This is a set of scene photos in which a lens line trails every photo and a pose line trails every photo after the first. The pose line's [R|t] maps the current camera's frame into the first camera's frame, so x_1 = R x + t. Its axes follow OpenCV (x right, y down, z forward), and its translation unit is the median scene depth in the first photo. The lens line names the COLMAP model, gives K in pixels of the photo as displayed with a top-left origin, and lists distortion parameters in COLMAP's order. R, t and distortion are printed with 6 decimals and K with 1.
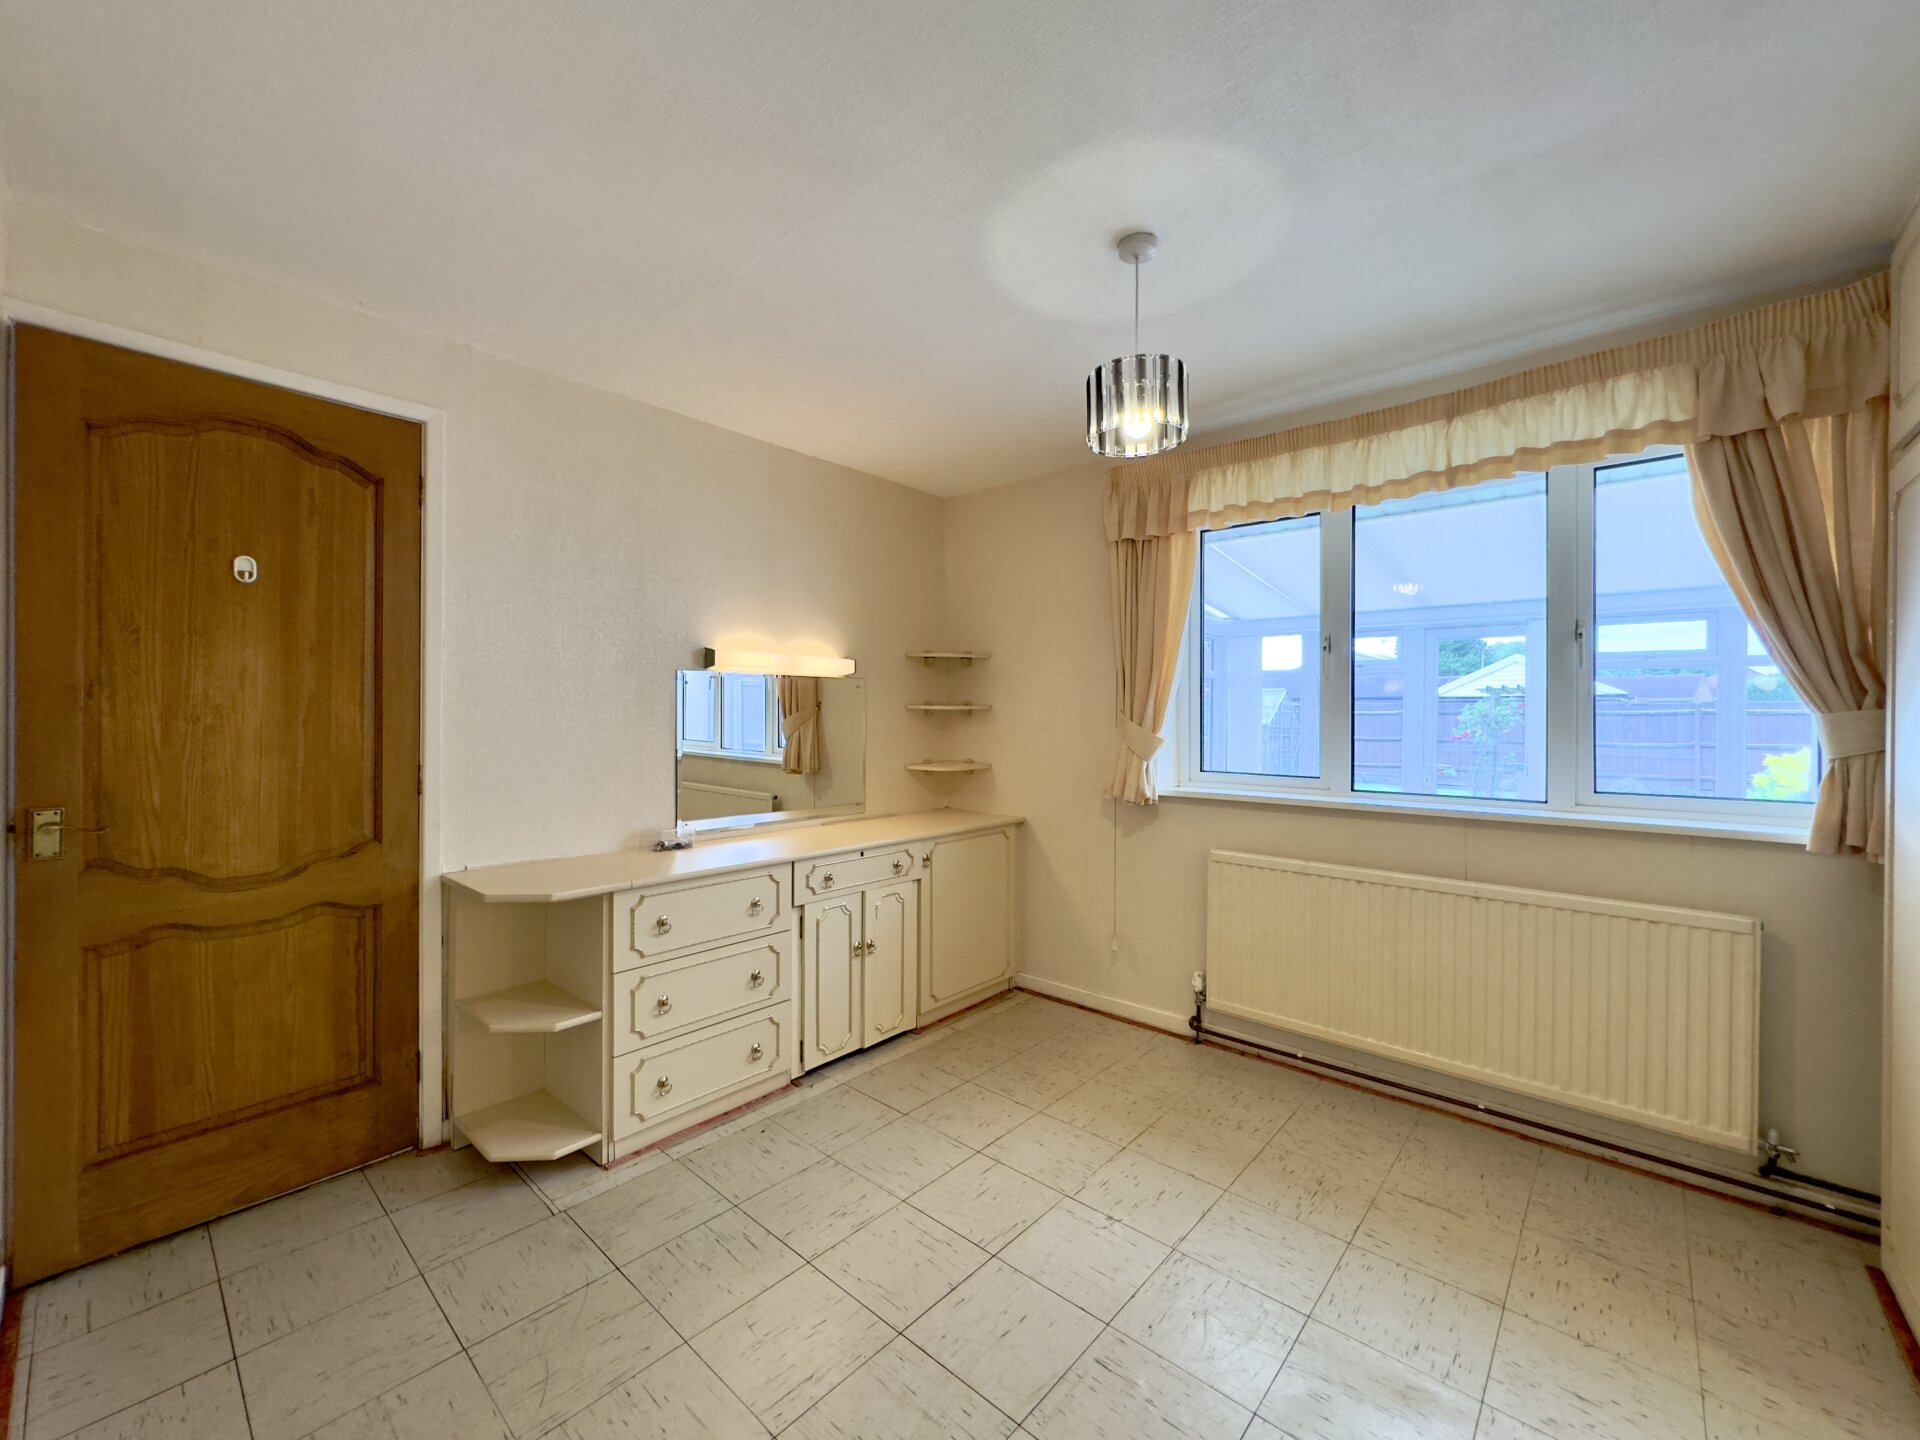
lens RADIAL K [[765.9, 0, 953.9], [0, 765.9, 718.4], [0, 0, 1]] dist [-0.001320, 0.000252]
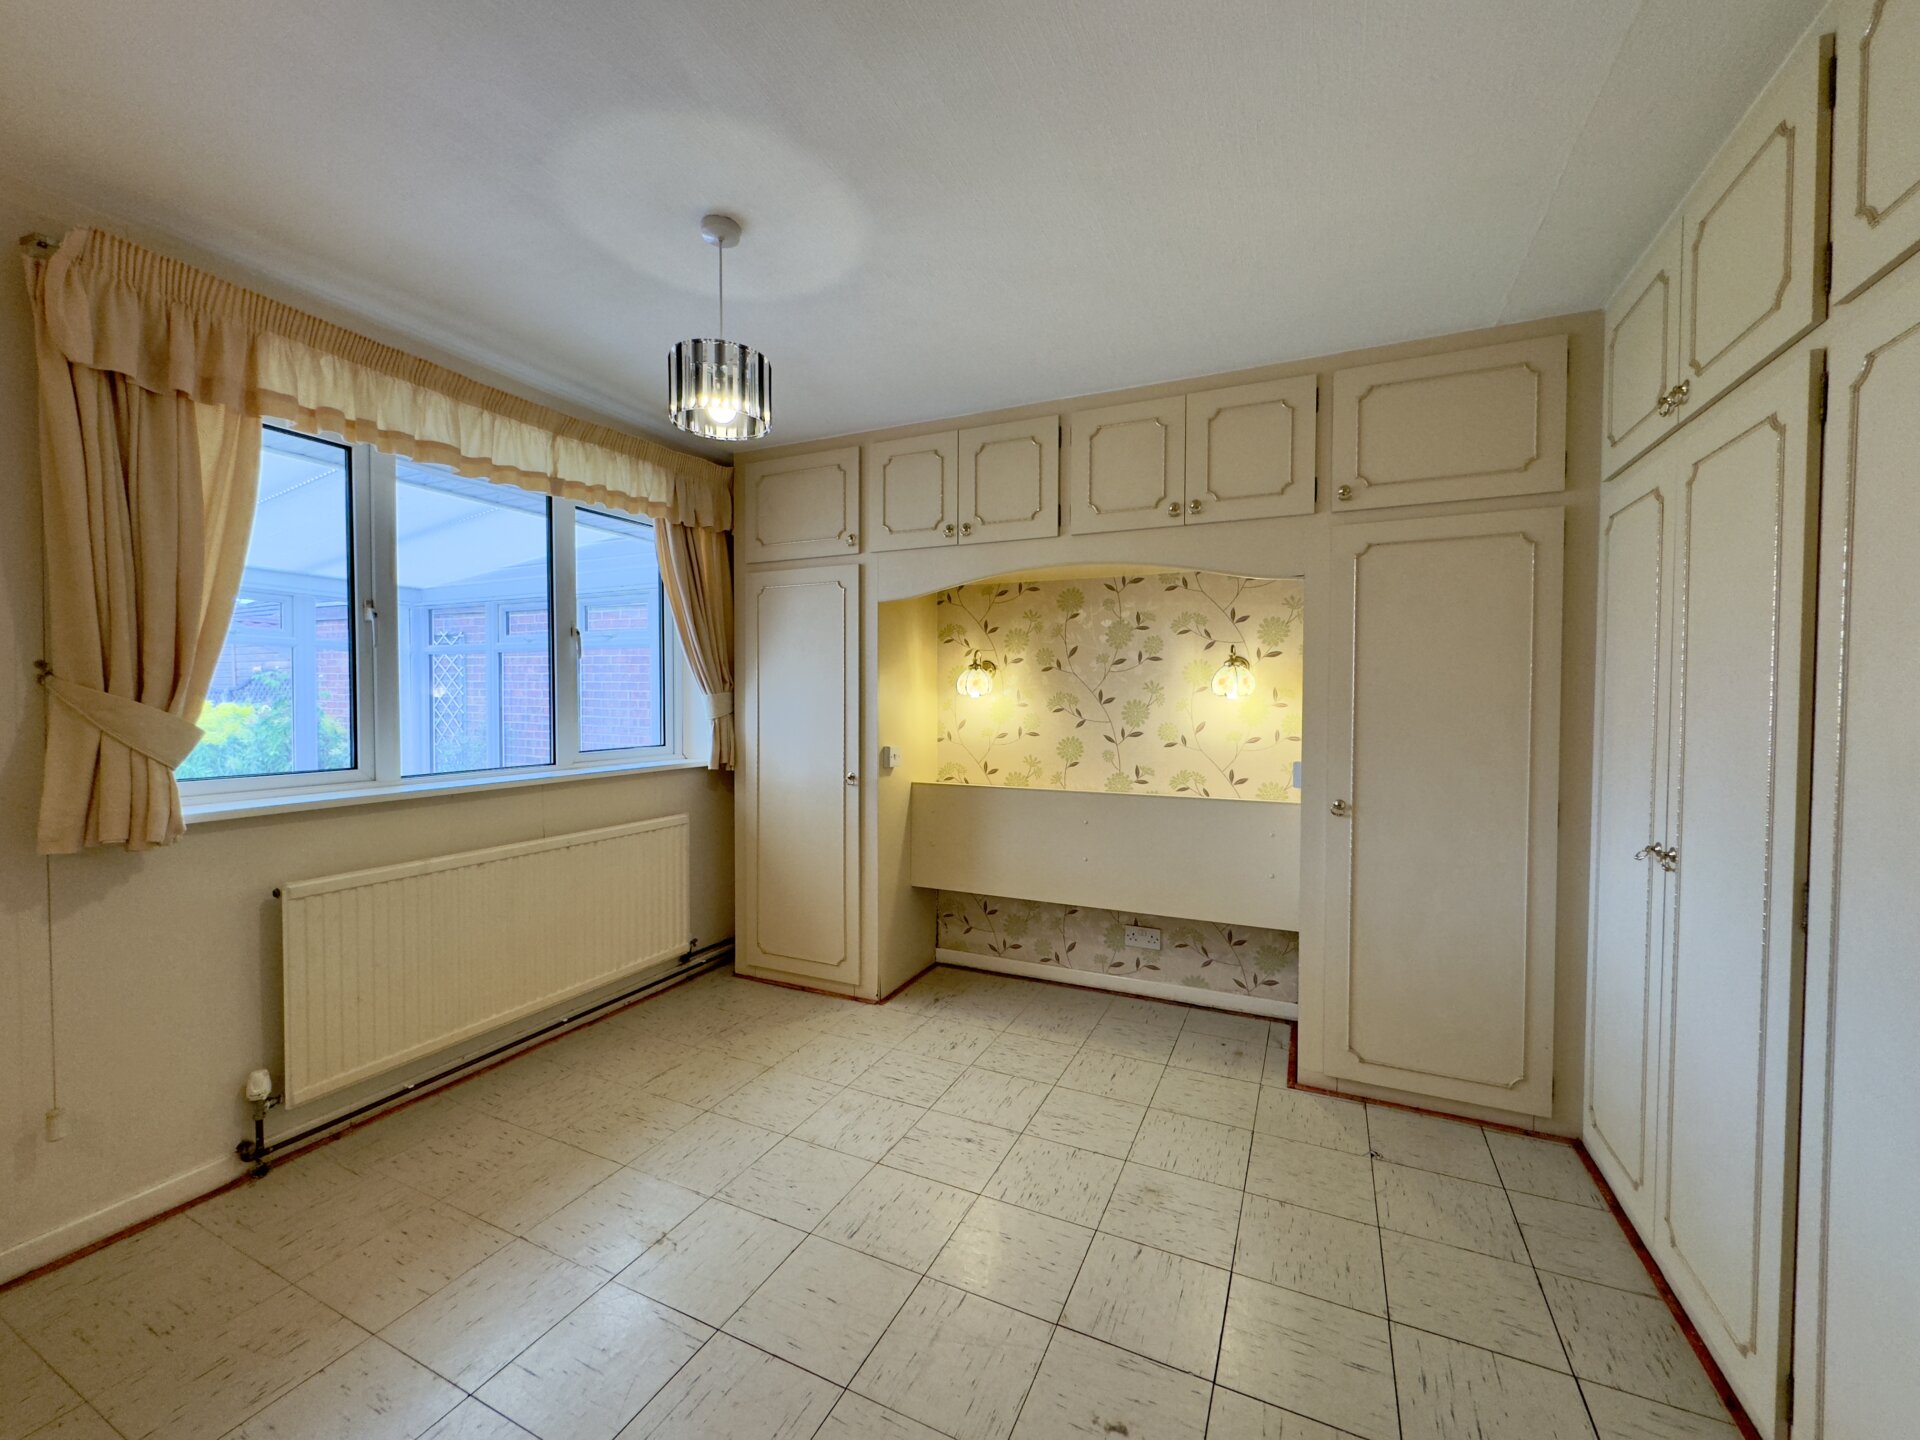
lens RADIAL K [[765.9, 0, 960.9], [0, 765.9, 719.8], [0, 0, 1]] dist [-0.001320, 0.000252]
pose [[-0.287930, -0.033395, 0.957069, -0.587653], [-0.004311, 0.999427, 0.033576, -0.006931], [-0.957642, 0.005542, -0.287909, 0.702048]]
